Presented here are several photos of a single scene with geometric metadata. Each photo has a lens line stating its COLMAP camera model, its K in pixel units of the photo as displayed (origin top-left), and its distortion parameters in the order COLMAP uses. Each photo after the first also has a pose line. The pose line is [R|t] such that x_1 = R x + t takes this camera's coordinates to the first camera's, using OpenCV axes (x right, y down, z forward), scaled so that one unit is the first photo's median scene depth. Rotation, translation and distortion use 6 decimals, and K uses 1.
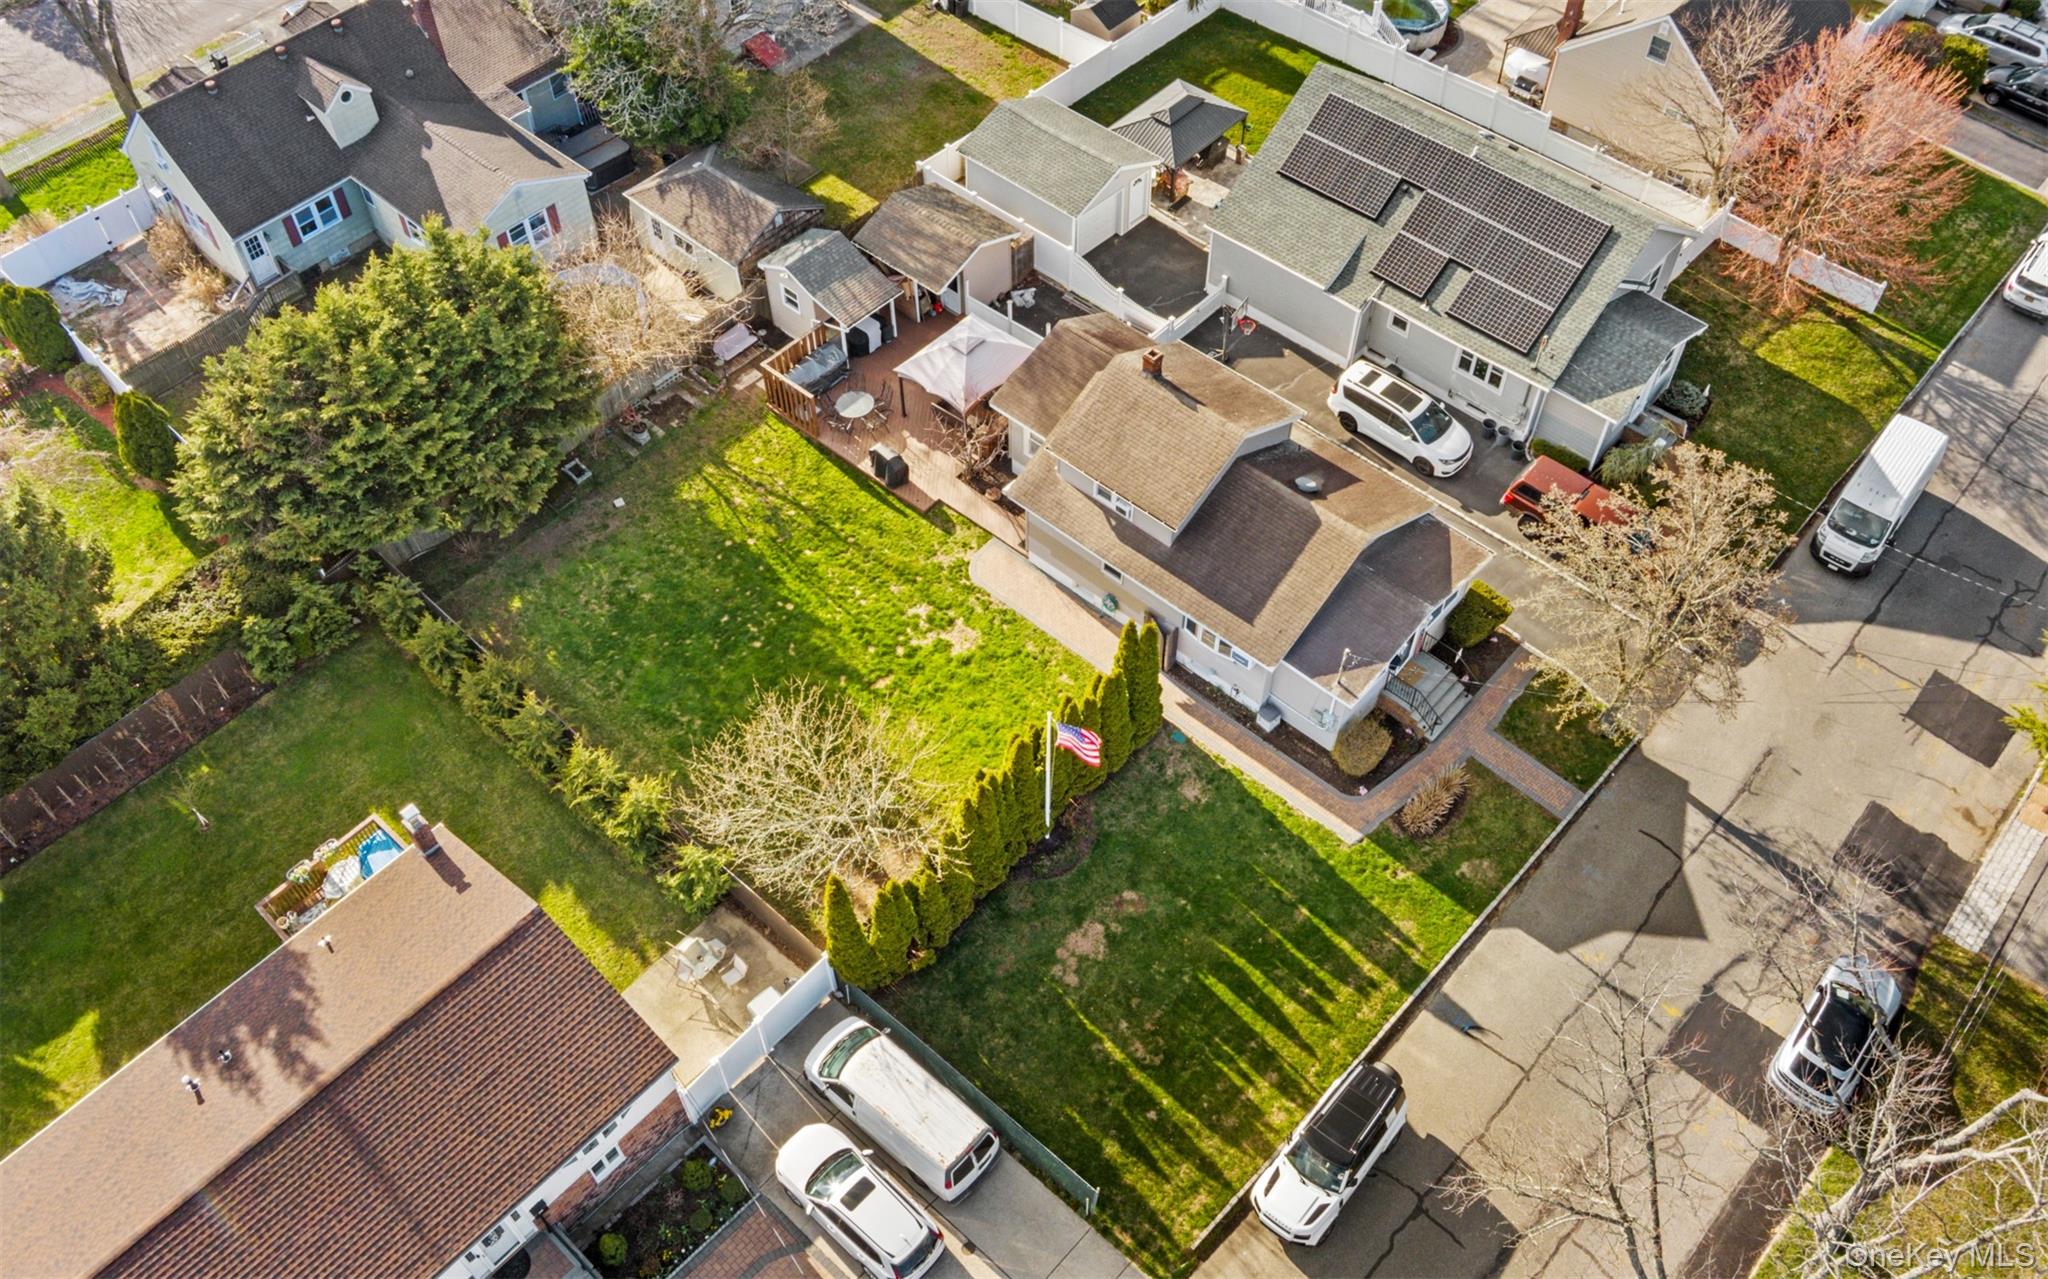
lens RADIAL K [[1676.0, 0, 1022.8], [0, 1676.0, 607.7], [0, 0, 1]] dist [-0.023071, -0.005747]
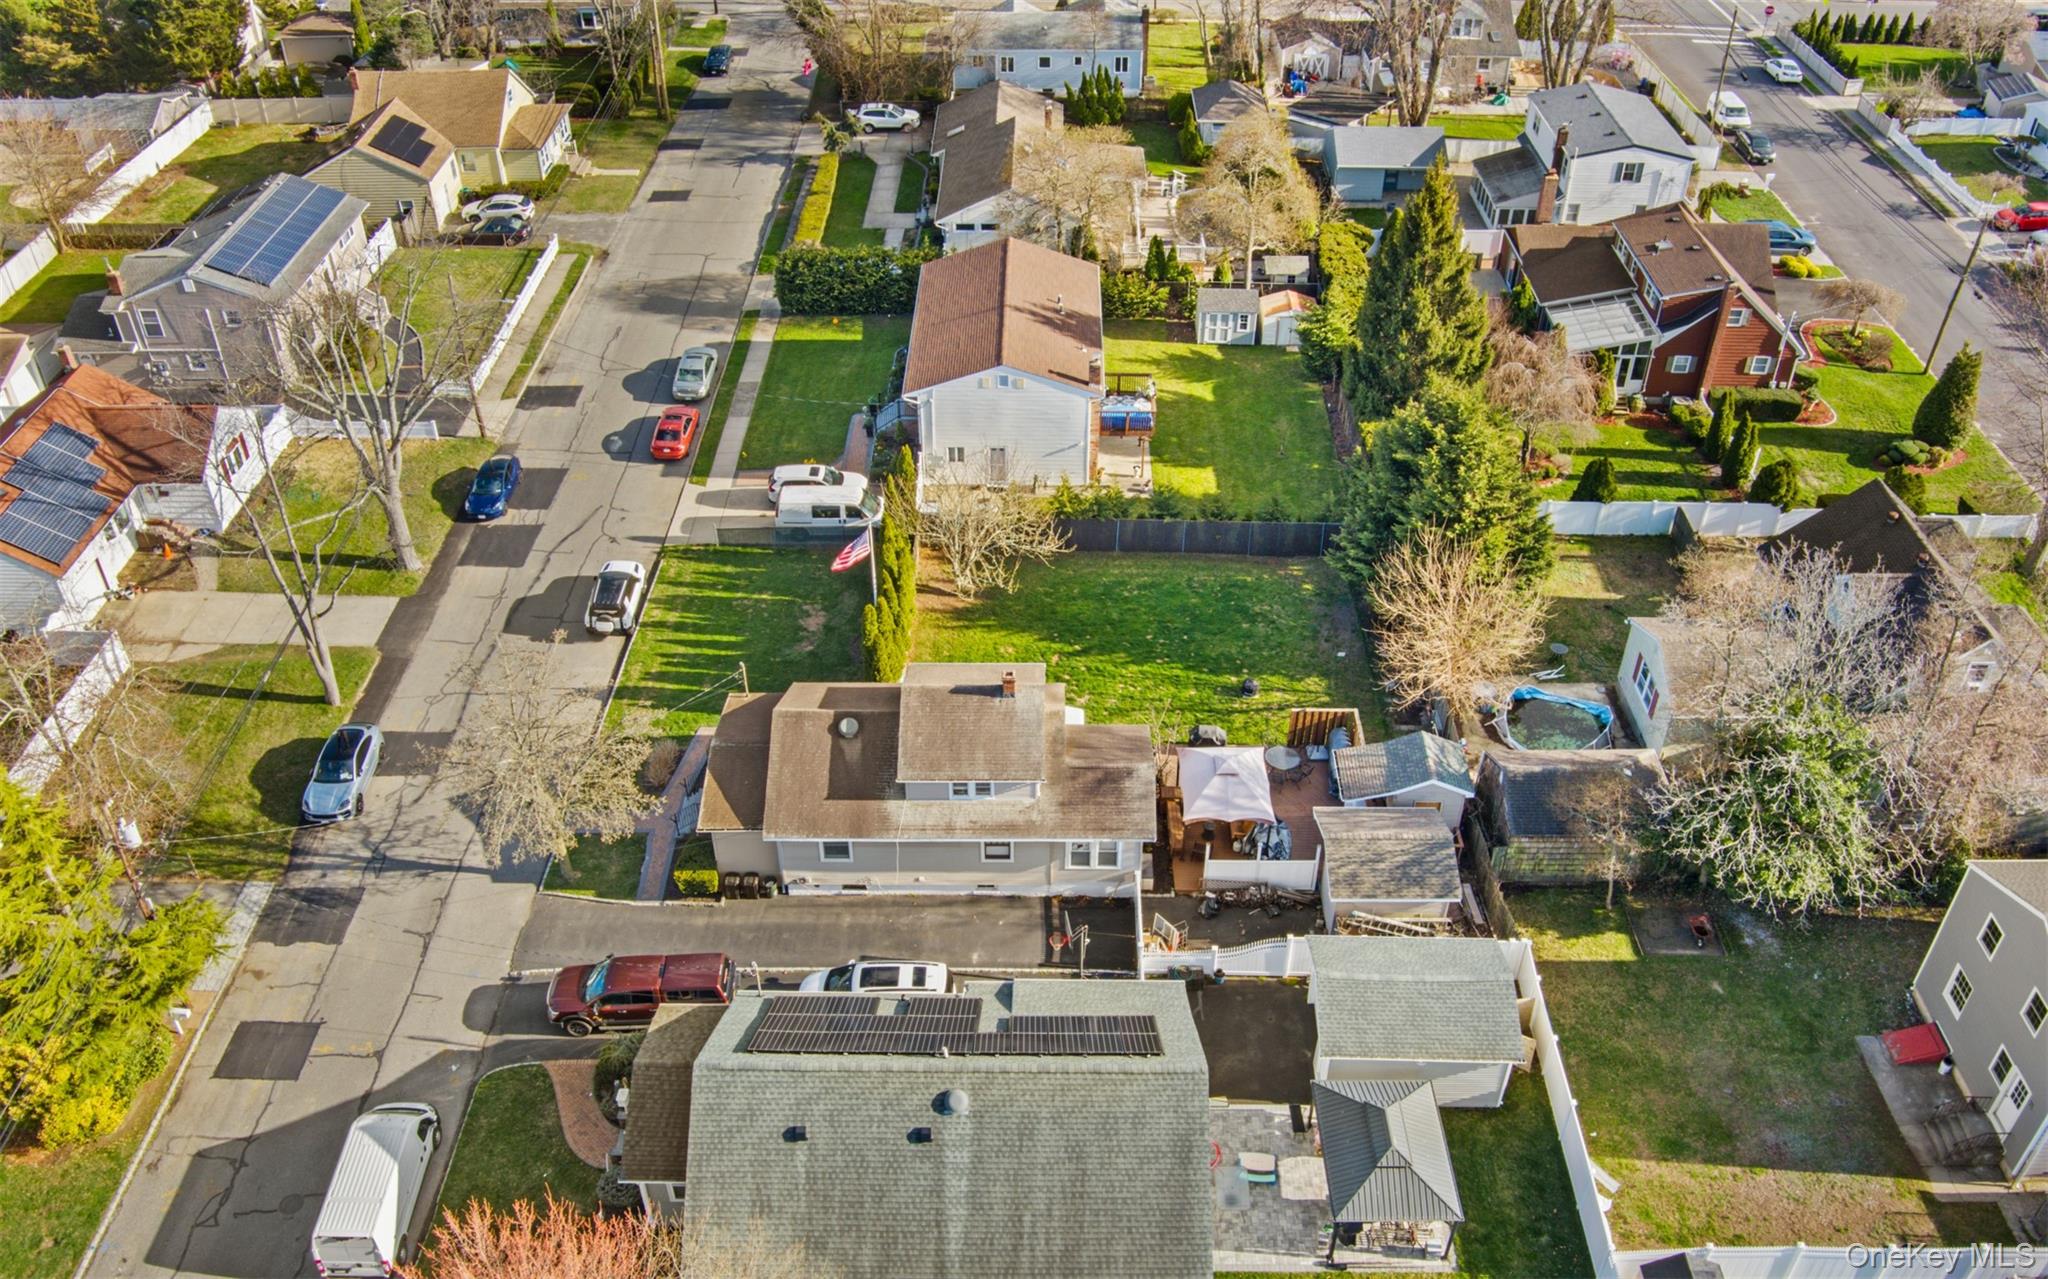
lens RADIAL K [[1676.0, 0, 1022.8], [0, 1676.0, 607.7], [0, 0, 1]] dist [-0.023071, -0.005747]
pose [[-0.749951, 0.394556, -0.530941, 0.619407], [-0.509936, 0.166429, 0.843959, -1.057890], [0.421353, 0.903674, 0.076385, 0.817308]]
